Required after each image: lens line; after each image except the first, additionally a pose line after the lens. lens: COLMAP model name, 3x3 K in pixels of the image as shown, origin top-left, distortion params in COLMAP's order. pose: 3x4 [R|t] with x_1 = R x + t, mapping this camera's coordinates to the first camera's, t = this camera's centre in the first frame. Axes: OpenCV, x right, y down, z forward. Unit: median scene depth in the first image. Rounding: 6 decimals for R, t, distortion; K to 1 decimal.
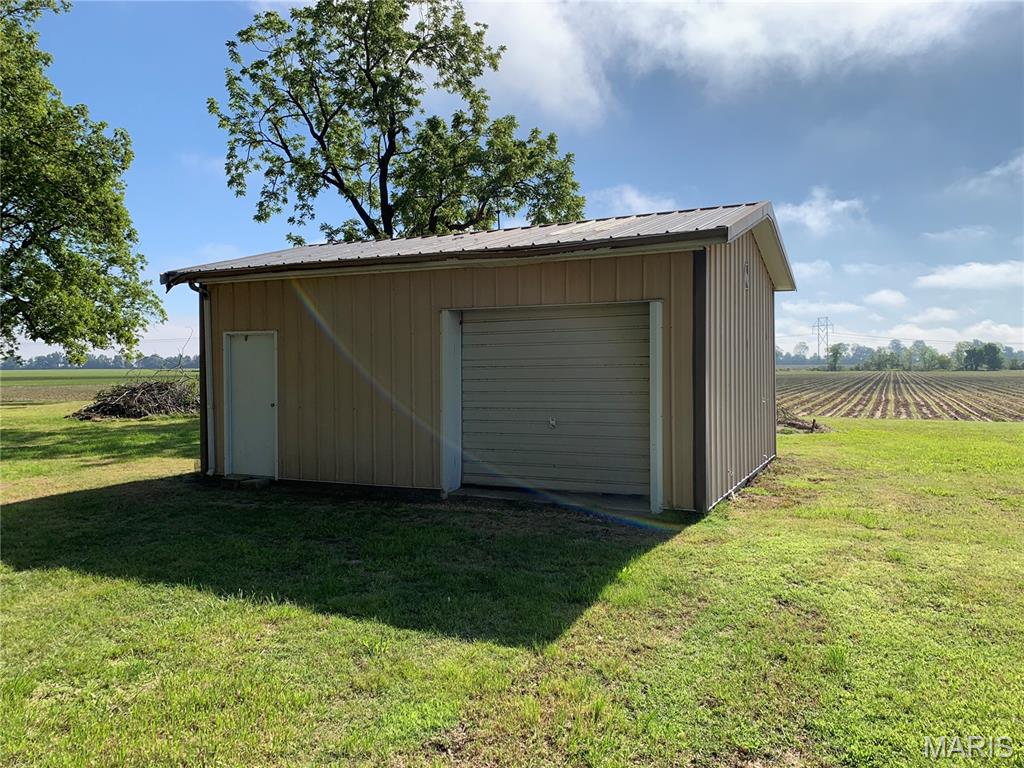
lens RADIAL K [[783.4, 0, 512.0], [0, 783.4, 384.0], [0, 0, 1]] dist [0.014426, 0.000097]
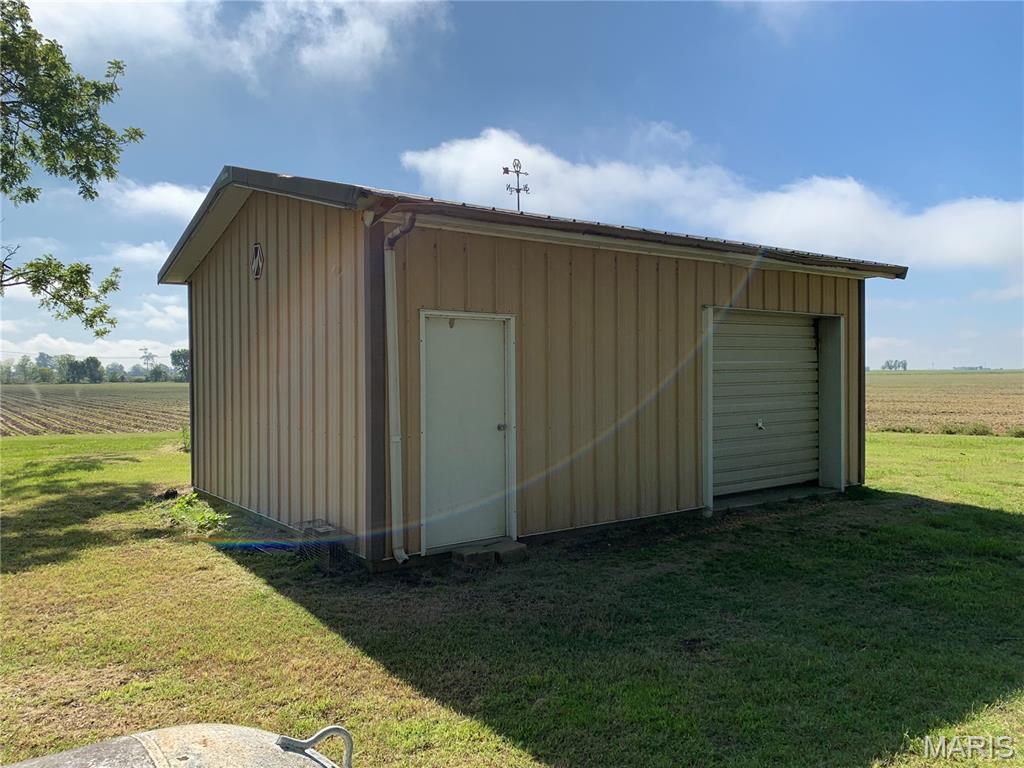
lens RADIAL K [[783.4, 0, 512.0], [0, 783.4, 384.0], [0, 0, 1]] dist [0.014426, 0.000097]
pose [[0.482125, -0.009411, 0.876052, -0.926368], [0.023927, 0.999711, -0.002428, -0.008693], [-0.875776, 0.022132, 0.482211, 0.716354]]
